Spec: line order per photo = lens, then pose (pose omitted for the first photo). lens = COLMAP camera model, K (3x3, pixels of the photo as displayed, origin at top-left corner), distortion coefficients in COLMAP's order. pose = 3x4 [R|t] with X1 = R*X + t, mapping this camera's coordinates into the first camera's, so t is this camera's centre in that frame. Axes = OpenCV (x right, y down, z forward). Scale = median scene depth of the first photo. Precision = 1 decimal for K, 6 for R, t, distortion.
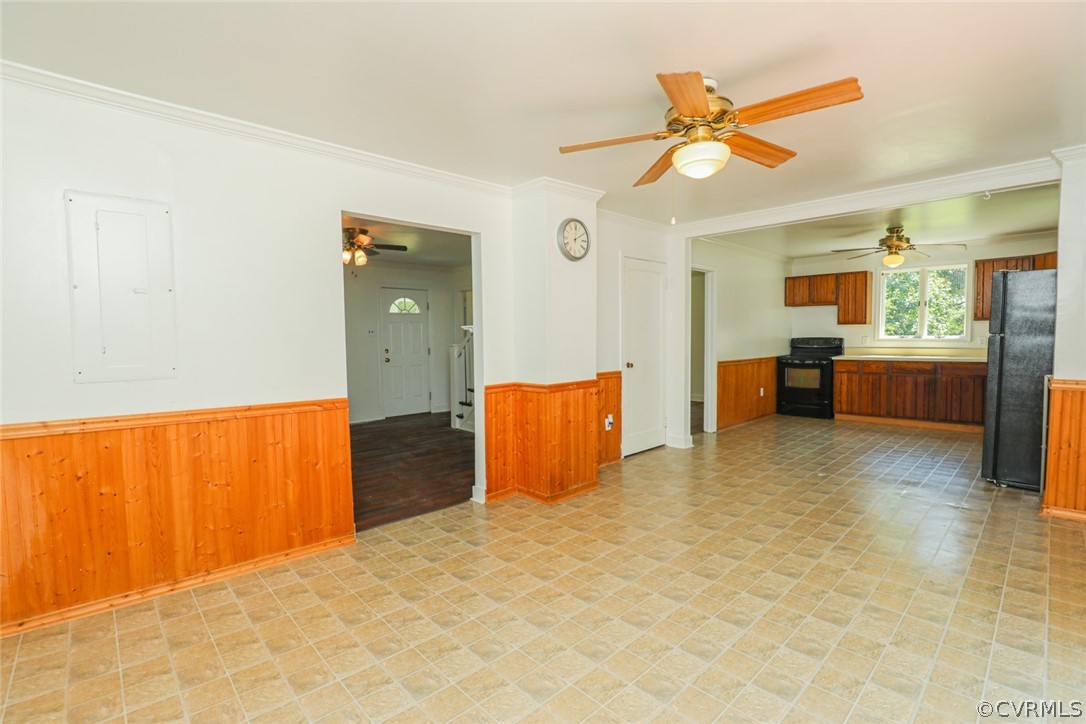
lens RADIAL K [[498.5, 0, 543.6], [0, 498.5, 363.7], [0, 0, 1]] dist [-0.034609, 0.006394]
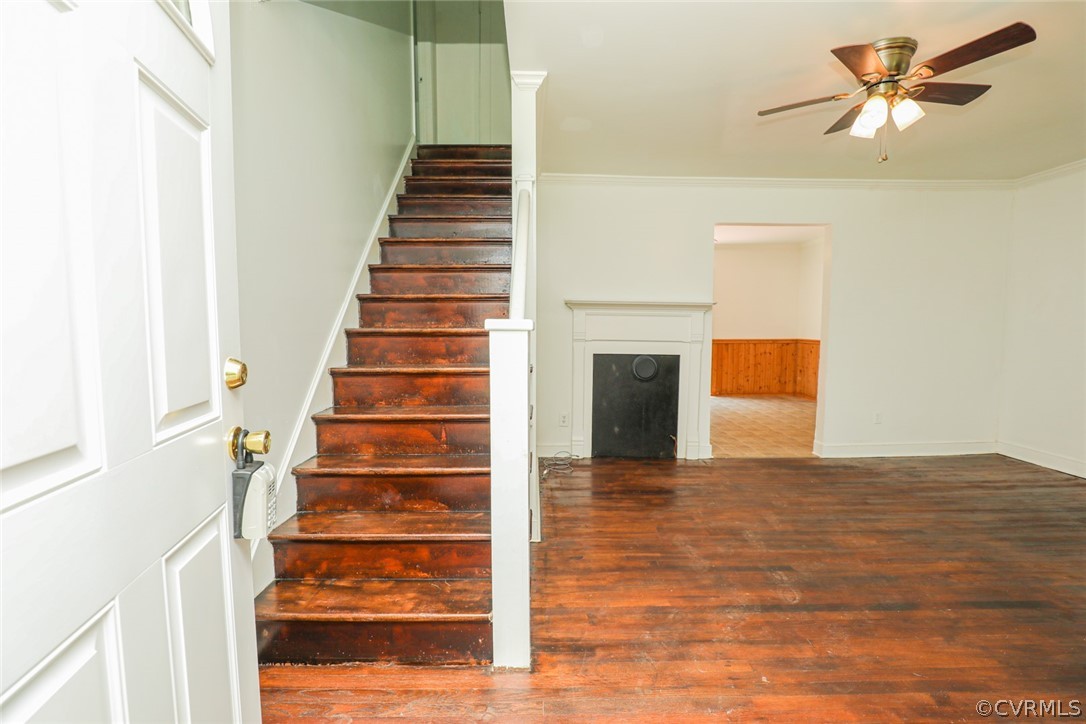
lens RADIAL K [[495.3, 0, 543.0], [0, 495.3, 362.0], [0, 0, 1]] dist [-0.033157, 0.005266]
pose [[-0.733725, -0.040472, 0.678240, -0.395623], [0.044786, 0.993173, 0.107715, -0.051052], [-0.677969, 0.109409, -0.726903, 1.322900]]
